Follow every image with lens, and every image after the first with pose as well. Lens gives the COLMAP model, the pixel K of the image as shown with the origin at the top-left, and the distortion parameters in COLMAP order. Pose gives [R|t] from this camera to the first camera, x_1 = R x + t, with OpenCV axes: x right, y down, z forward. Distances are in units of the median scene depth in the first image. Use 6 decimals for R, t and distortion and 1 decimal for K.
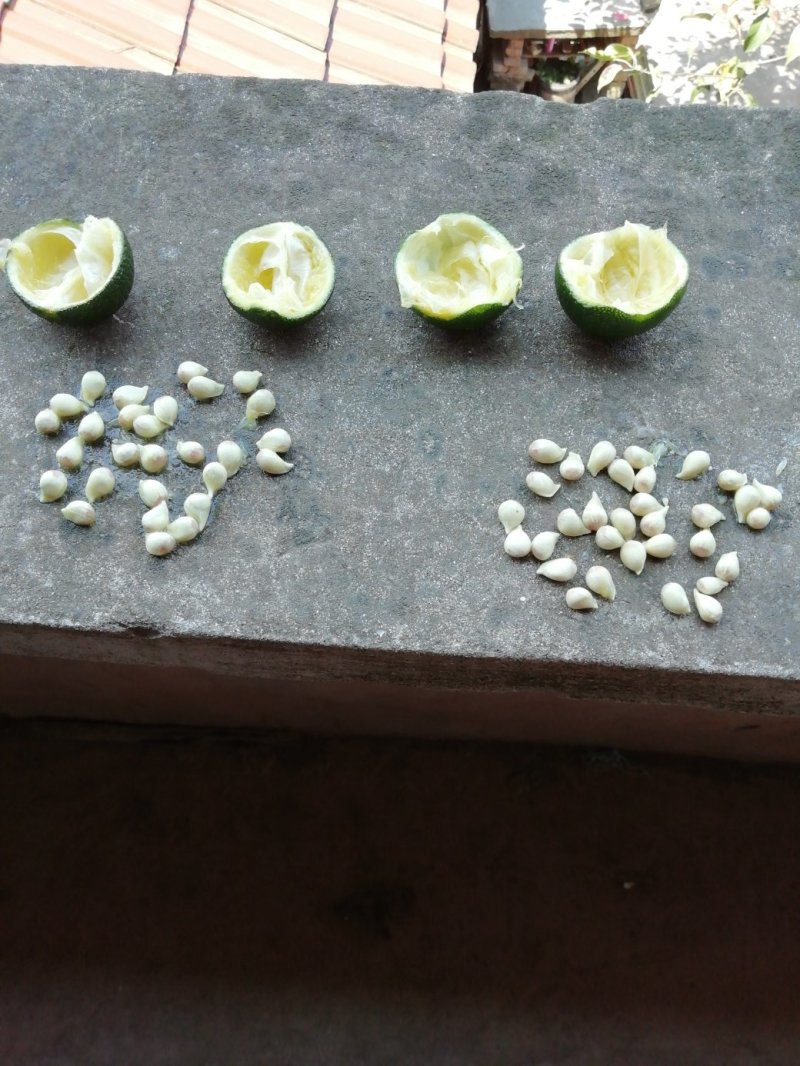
lens RADIAL K [[836.2, 0, 400.0], [0, 836.2, 533.0], [0, 0, 1]] dist [0.043386, -0.101786]
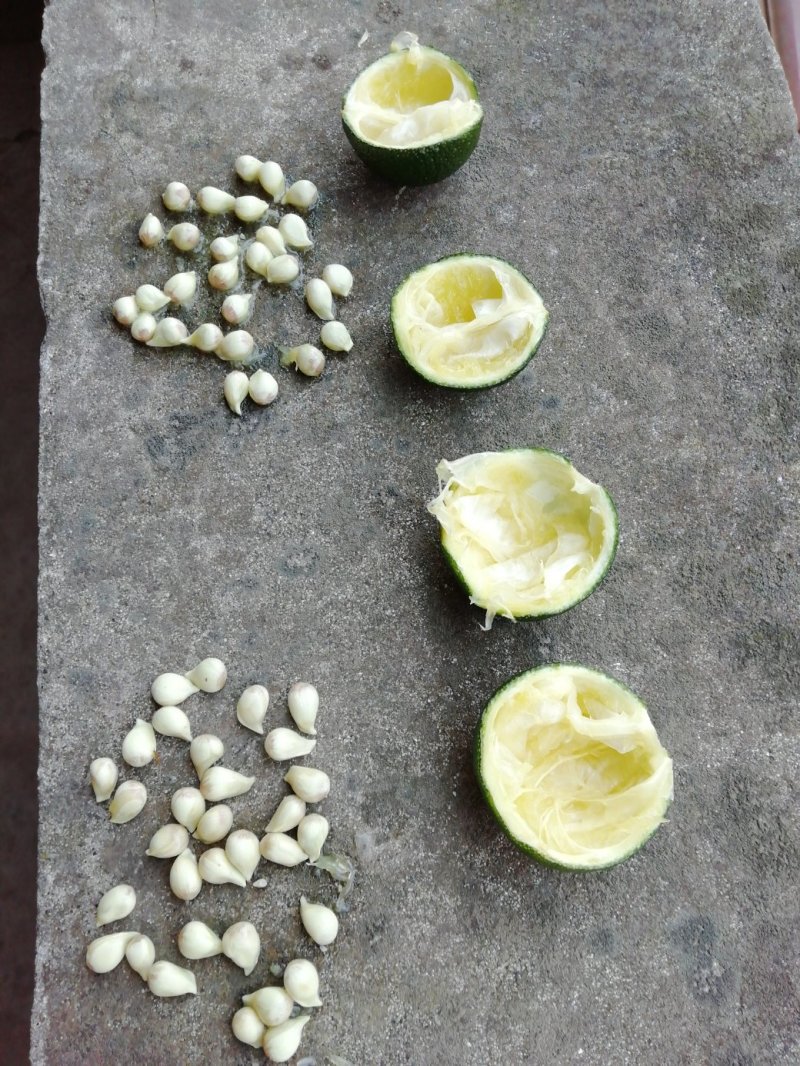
lens RADIAL K [[836.2, 0, 400.0], [0, 836.2, 533.0], [0, 0, 1]] dist [0.043386, -0.101786]
pose [[0.187125, 0.924357, -0.332489, 0.301889], [-0.884344, 0.305878, 0.352667, -0.493888], [0.427691, 0.228042, 0.874687, 0.351163]]
